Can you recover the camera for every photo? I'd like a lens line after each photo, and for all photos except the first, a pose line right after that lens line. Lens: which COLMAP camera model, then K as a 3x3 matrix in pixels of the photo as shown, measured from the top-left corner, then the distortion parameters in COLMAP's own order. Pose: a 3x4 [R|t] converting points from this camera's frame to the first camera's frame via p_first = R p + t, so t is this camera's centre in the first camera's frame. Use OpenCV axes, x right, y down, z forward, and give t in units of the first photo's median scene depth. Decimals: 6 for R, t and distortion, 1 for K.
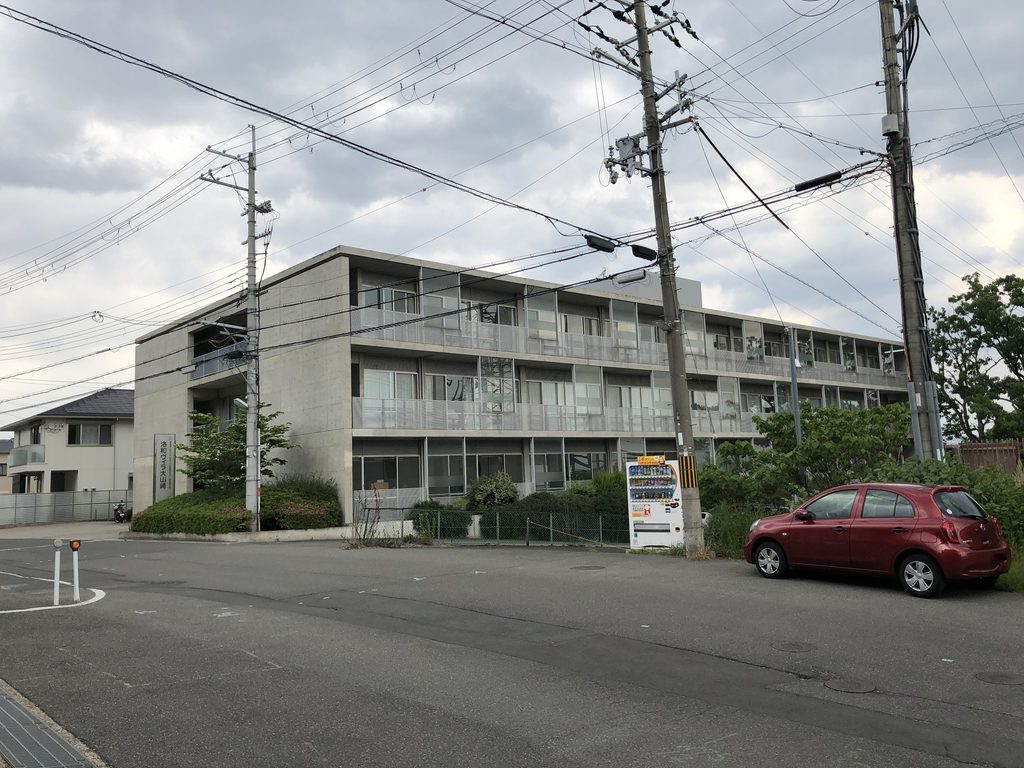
lens RADIAL K [[833.4, 0, 512.0], [0, 833.4, 384.0], [0, 0, 1]] dist [0.069675, -0.121930]
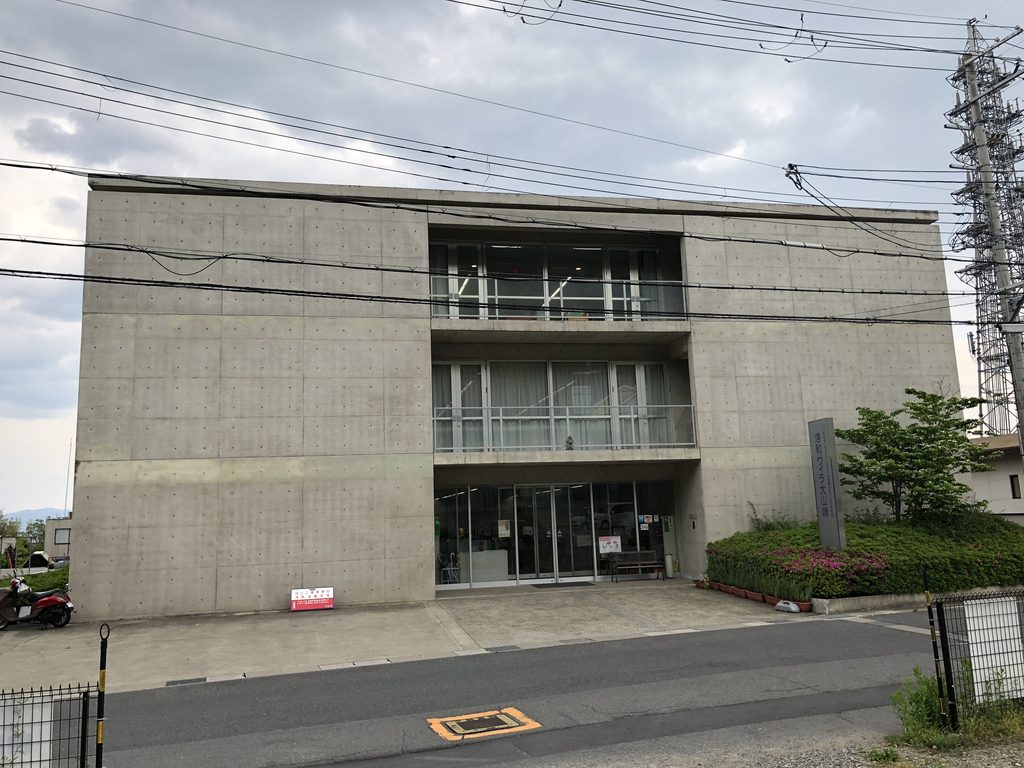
lens RADIAL K [[843.2, 0, 511.7], [0, 843.2, 379.0], [0, 0, 1]] dist [0.062974, -0.149337]
pose [[0.491398, 0.162982, 0.855550, -1.024375], [-0.082388, 0.986628, -0.140632, 0.131904], [-0.867030, -0.001381, 0.498254, 0.913655]]
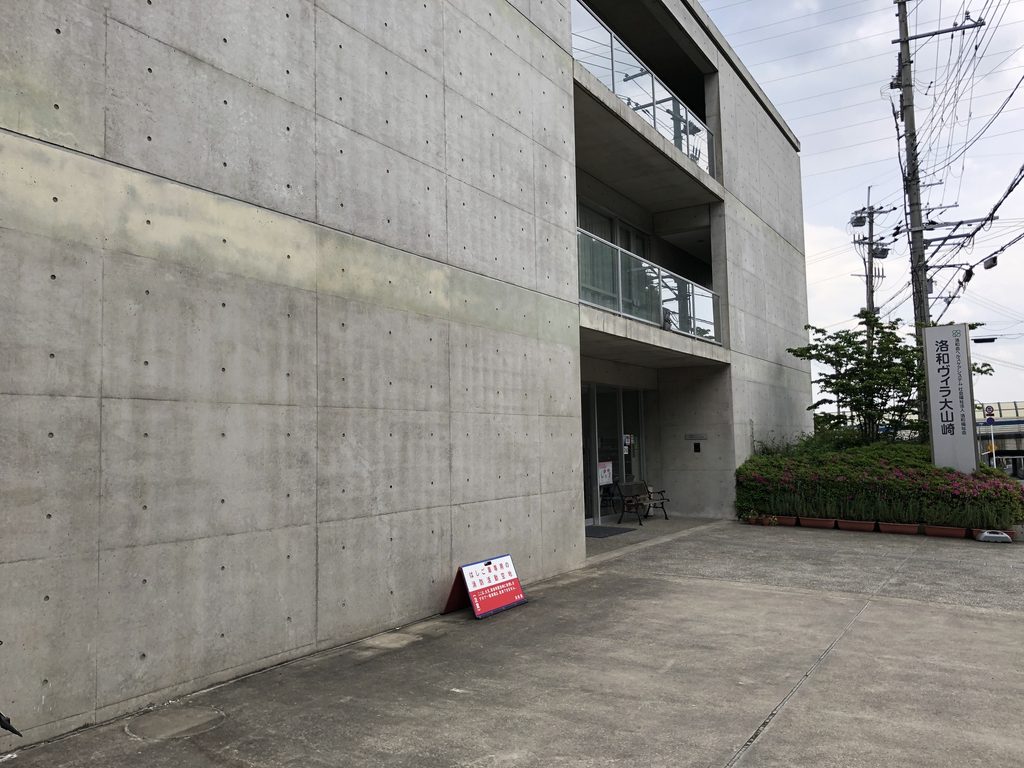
lens RADIAL K [[834.0, 0, 512.0], [0, 834.0, 384.0], [0, 0, 1]] dist [0.111882, -0.259281]
pose [[-0.306677, 0.119481, 0.944285, -0.813358], [-0.072241, 0.986306, -0.148260, 0.188916], [-0.949068, -0.113684, -0.293846, 1.410091]]
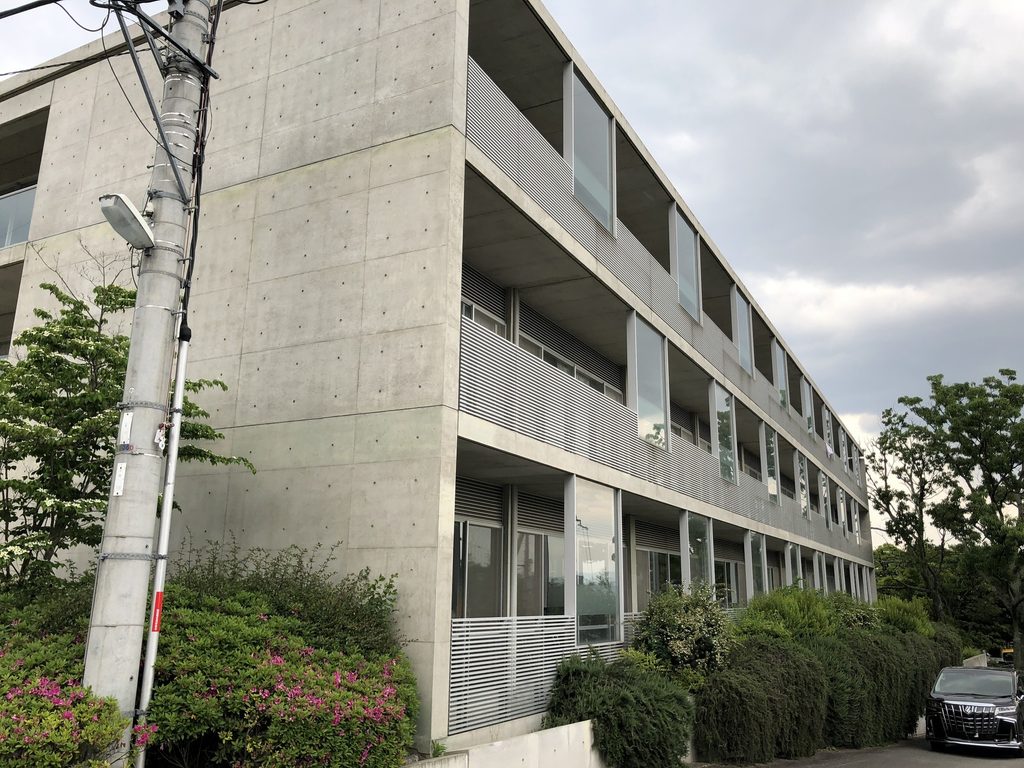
lens RADIAL K [[846.1, 0, 512.0], [0, 846.1, 384.0], [0, 0, 1]] dist [0.000181, 0.008928]
pose [[0.932255, 0.137514, 0.334649, -0.262870], [-0.091983, 0.984645, -0.148367, 0.082905], [-0.349913, 0.107534, 0.930590, 0.663619]]
